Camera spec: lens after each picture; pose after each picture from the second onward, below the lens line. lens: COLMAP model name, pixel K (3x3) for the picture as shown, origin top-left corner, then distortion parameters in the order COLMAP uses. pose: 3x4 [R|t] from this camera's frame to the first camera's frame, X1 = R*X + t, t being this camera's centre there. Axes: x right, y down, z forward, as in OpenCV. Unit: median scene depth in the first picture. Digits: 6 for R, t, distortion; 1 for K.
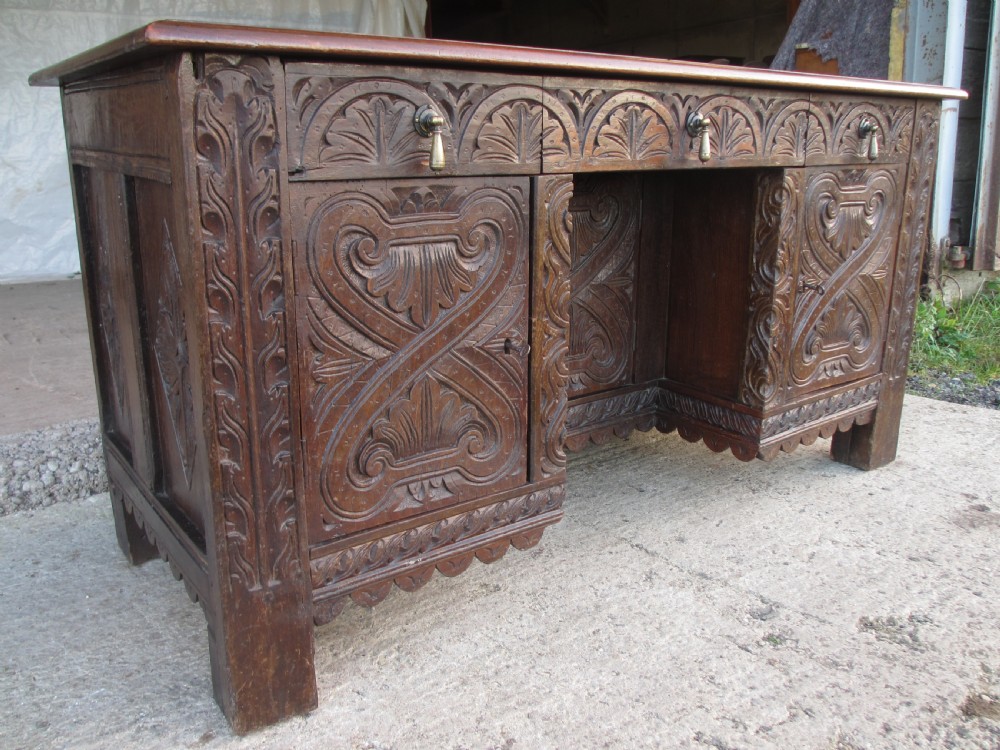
lens RADIAL K [[834.0, 0, 500.9], [0, 834.0, 369.2], [0, 0, 1]] dist [-0.063916, 0.030848]
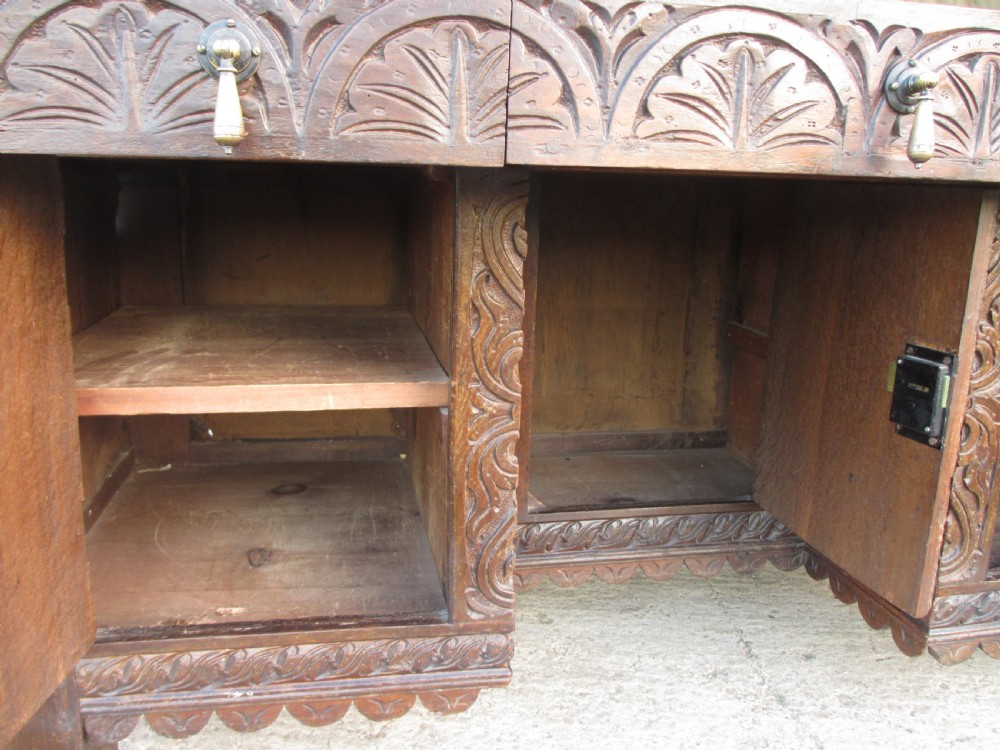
lens RADIAL K [[834.0, 0, 500.9], [0, 834.0, 373.1], [0, 0, 1]] dist [-0.063916, 0.030848]
pose [[0.897585, 0.121401, -0.423795, 0.354418], [-0.143286, 0.989479, -0.020030, -0.059431], [0.416905, 0.078702, 0.905536, 0.414059]]
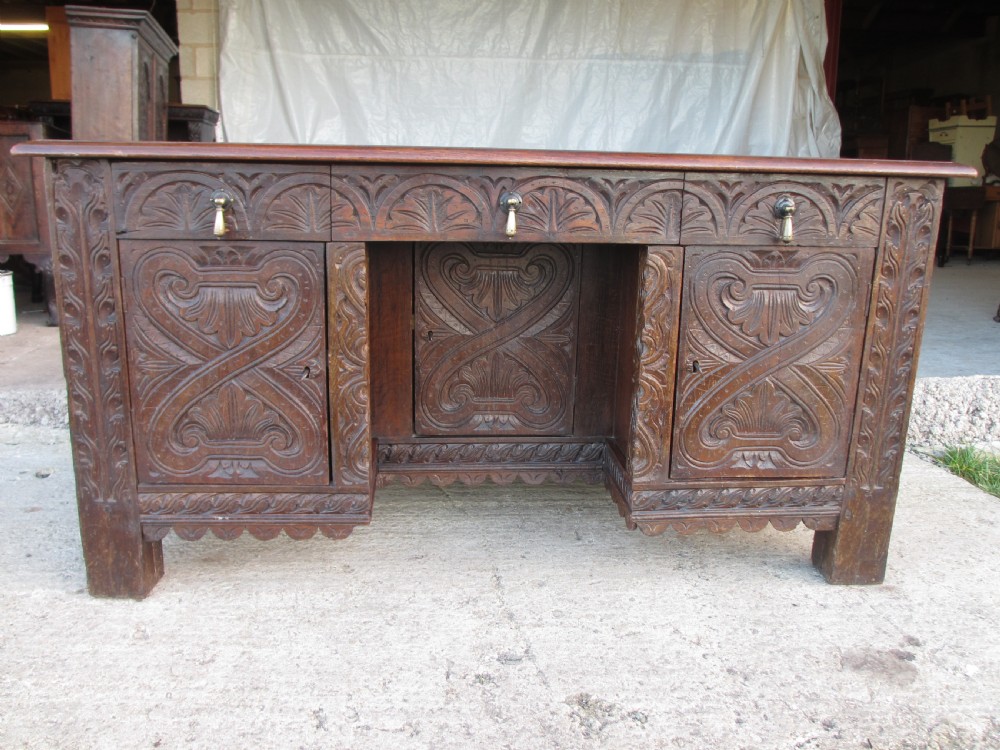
lens RADIAL K [[834.0, 0, 501.3], [0, 834.0, 372.2], [0, 0, 1]] dist [-0.063916, 0.030848]
pose [[0.844880, 0.151571, -0.513034, 0.907671], [-0.163919, 0.986241, 0.021429, -0.103077], [0.509223, 0.065991, 0.858101, 0.056809]]
